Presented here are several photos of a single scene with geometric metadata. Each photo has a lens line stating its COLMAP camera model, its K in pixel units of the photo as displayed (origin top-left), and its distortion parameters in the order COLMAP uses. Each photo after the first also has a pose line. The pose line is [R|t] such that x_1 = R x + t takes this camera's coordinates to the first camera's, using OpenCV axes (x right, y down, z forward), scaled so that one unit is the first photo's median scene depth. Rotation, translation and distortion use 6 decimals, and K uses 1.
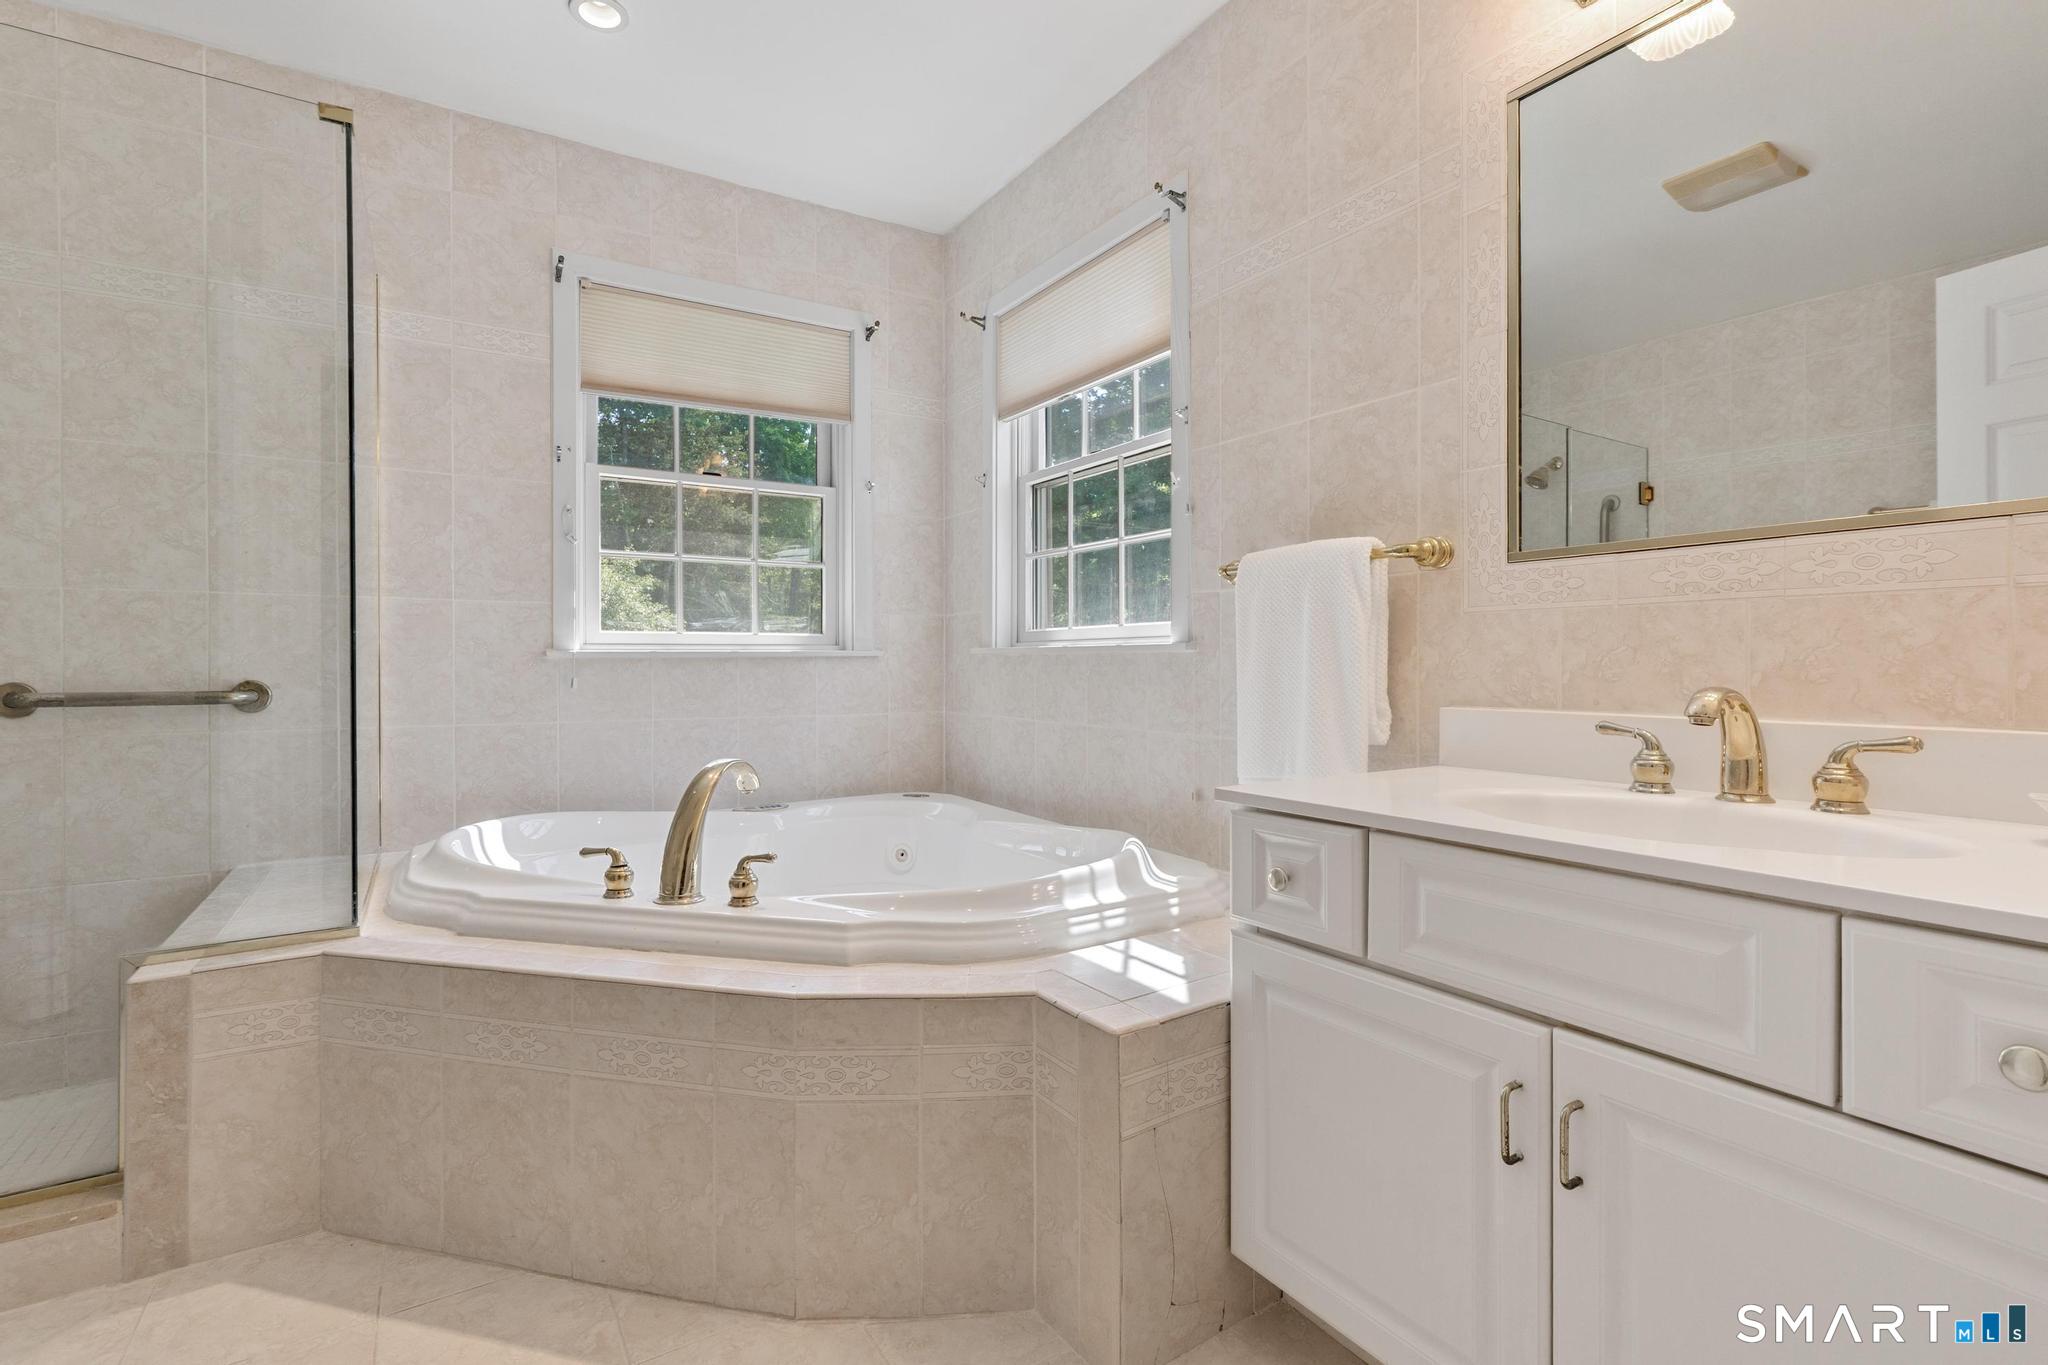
lens RADIAL K [[923.4, 0, 1008.3], [0, 923.4, 665.2], [0, 0, 1]] dist [-0.003164, 0.000793]
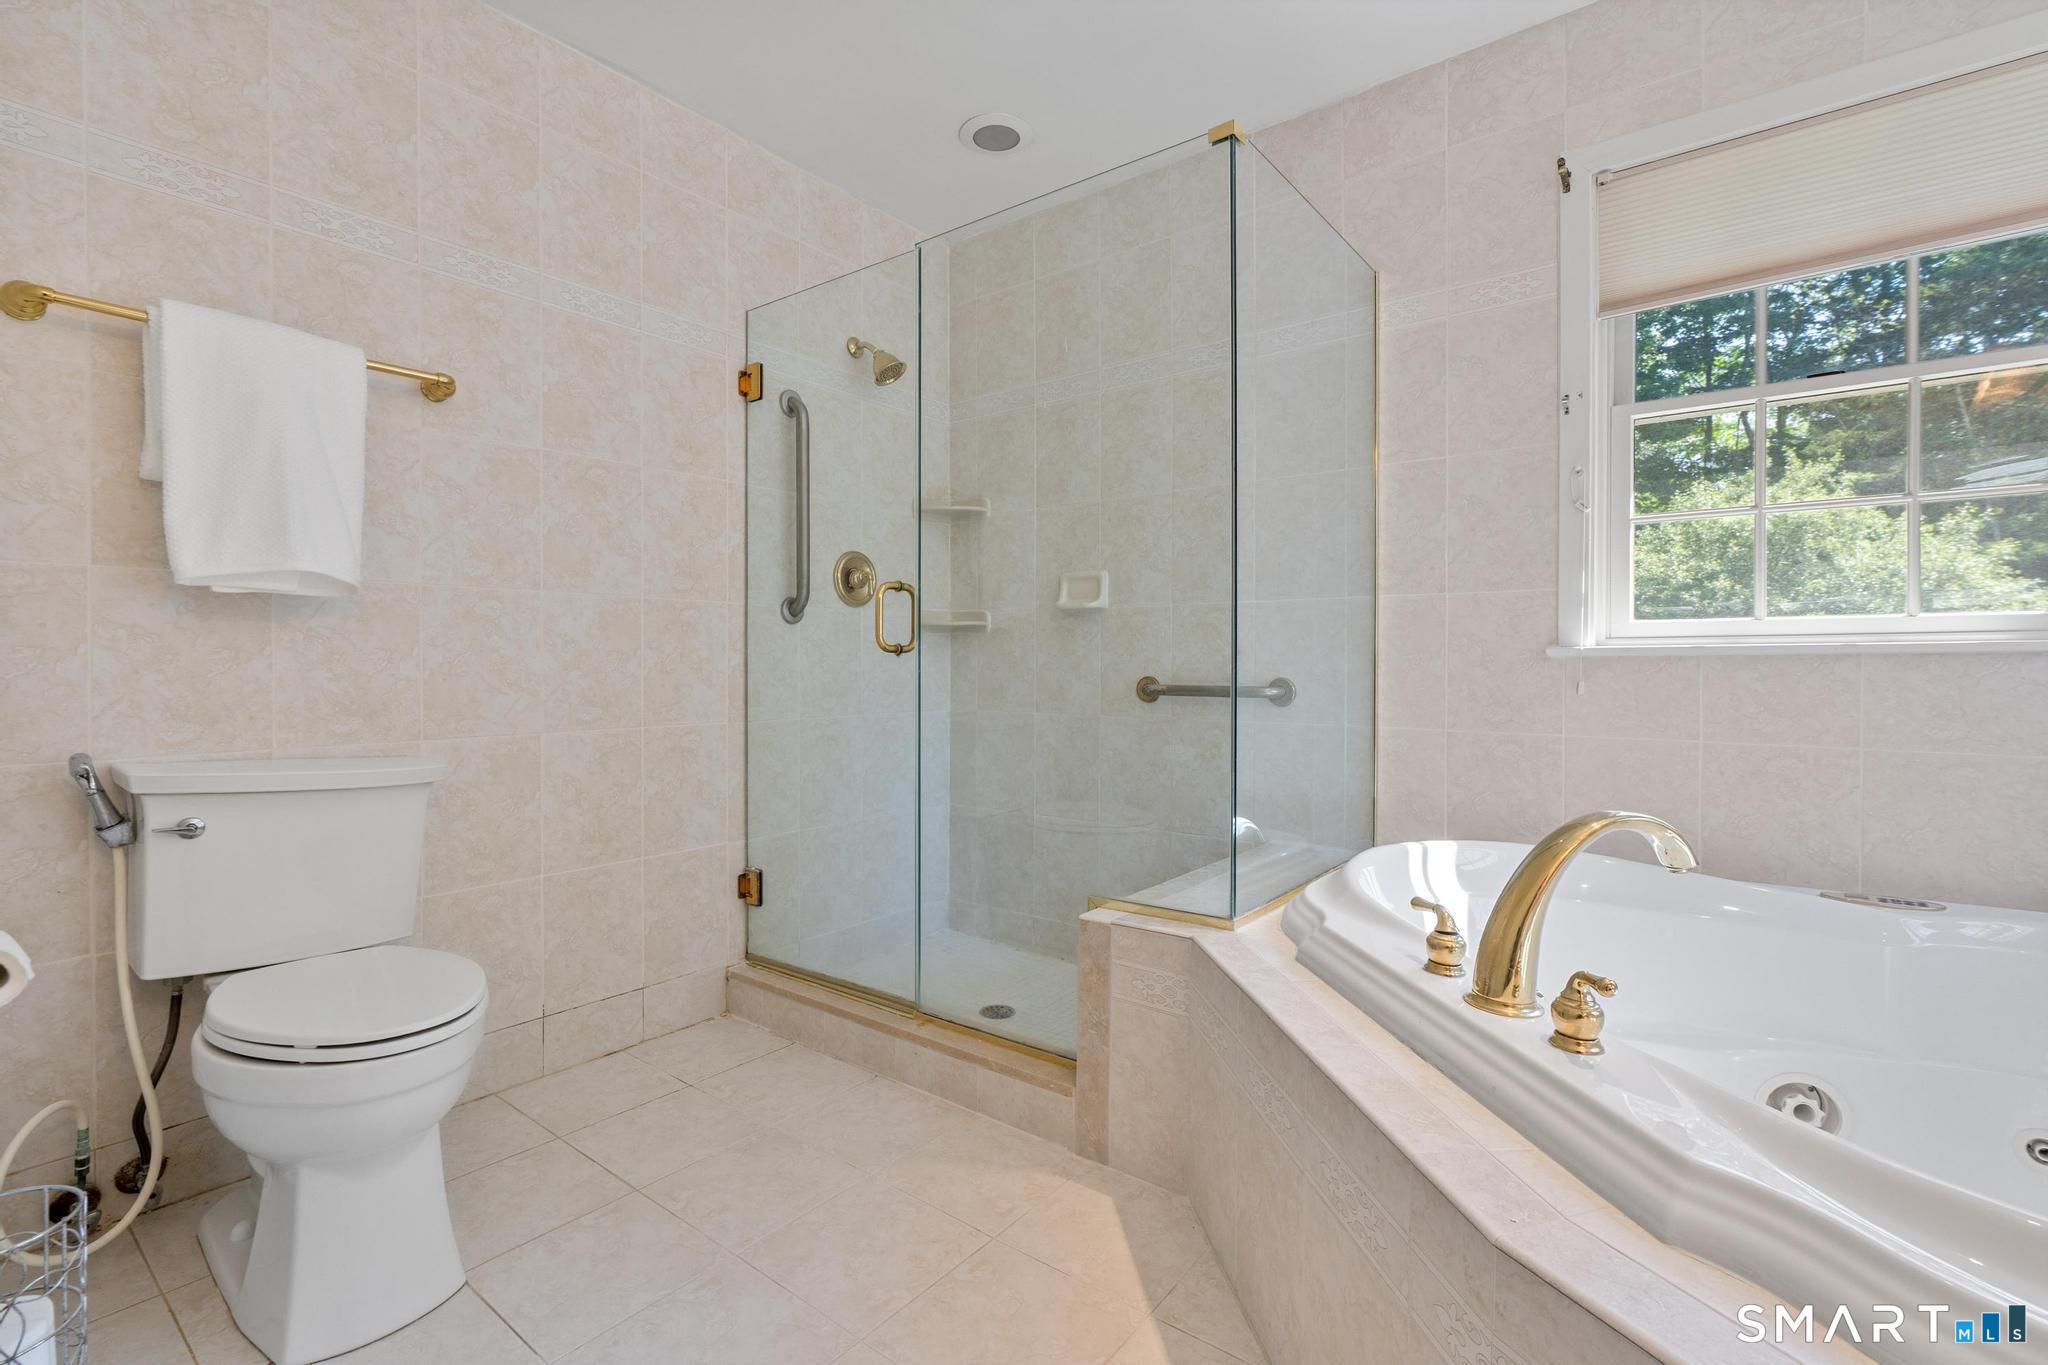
lens RADIAL K [[923.4, 0, 1027.4], [0, 923.4, 670.2], [0, 0, 1]] dist [-0.003164, 0.000793]
pose [[0.350523, 0.009784, -0.936503, 0.163535], [-0.002371, 0.999951, 0.009559, -0.003578], [0.936551, -0.001130, 0.350529, 0.415031]]
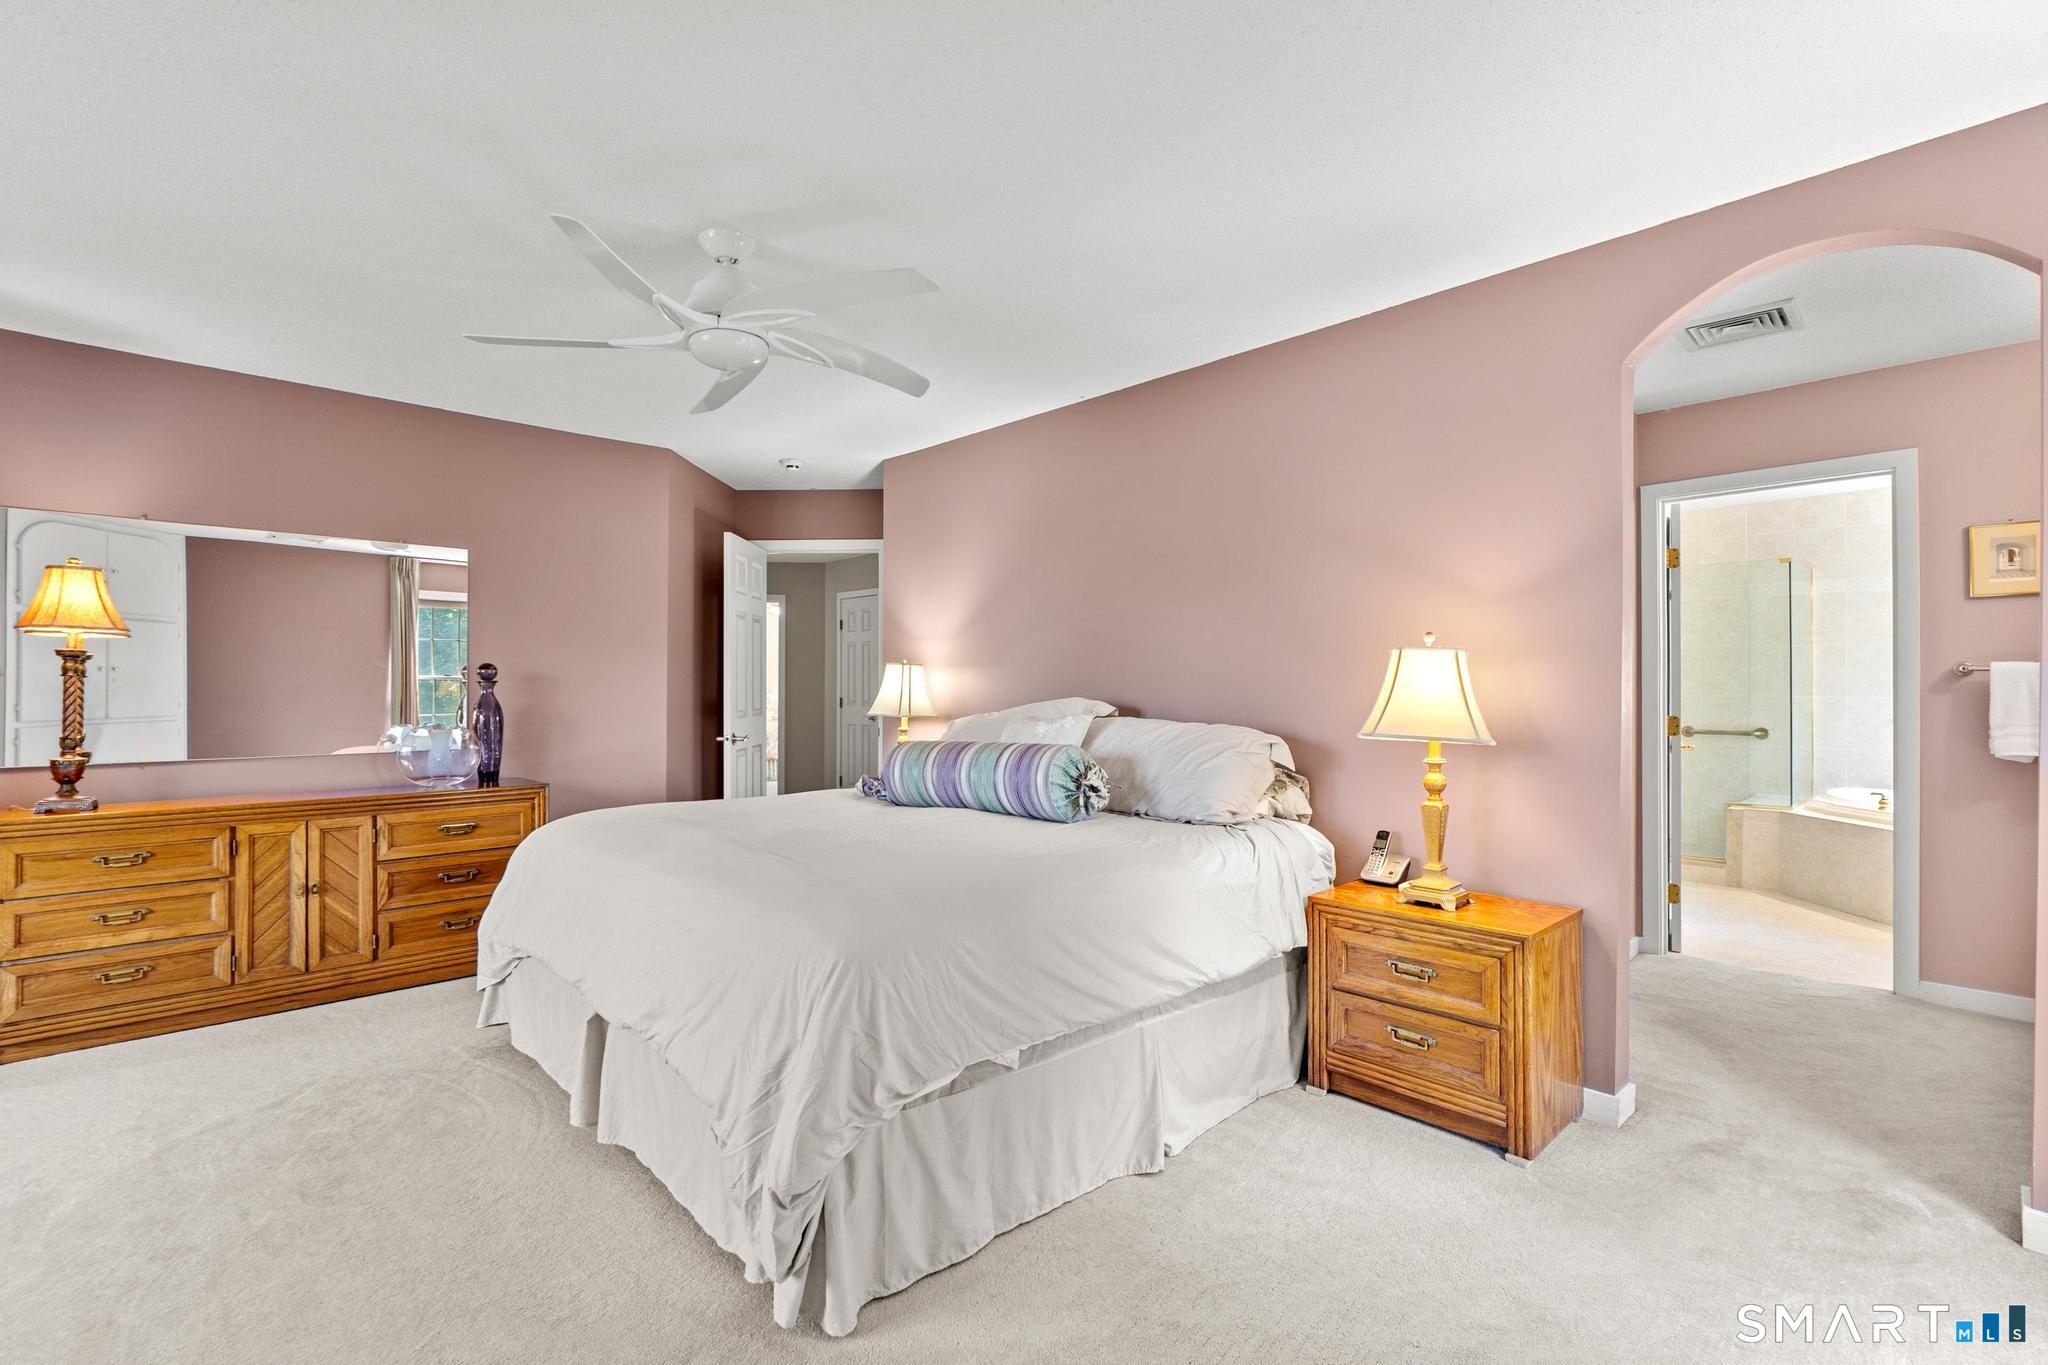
lens RADIAL K [[923.4, 0, 1021.2], [0, 923.4, 688.0], [0, 0, 1]] dist [-0.003164, 0.000793]
pose [[0.193004, -0.005822, -0.981181, 1.863670], [-0.004881, 0.999964, -0.006893, -0.092327], [0.981186, 0.006119, 0.192969, -2.183222]]
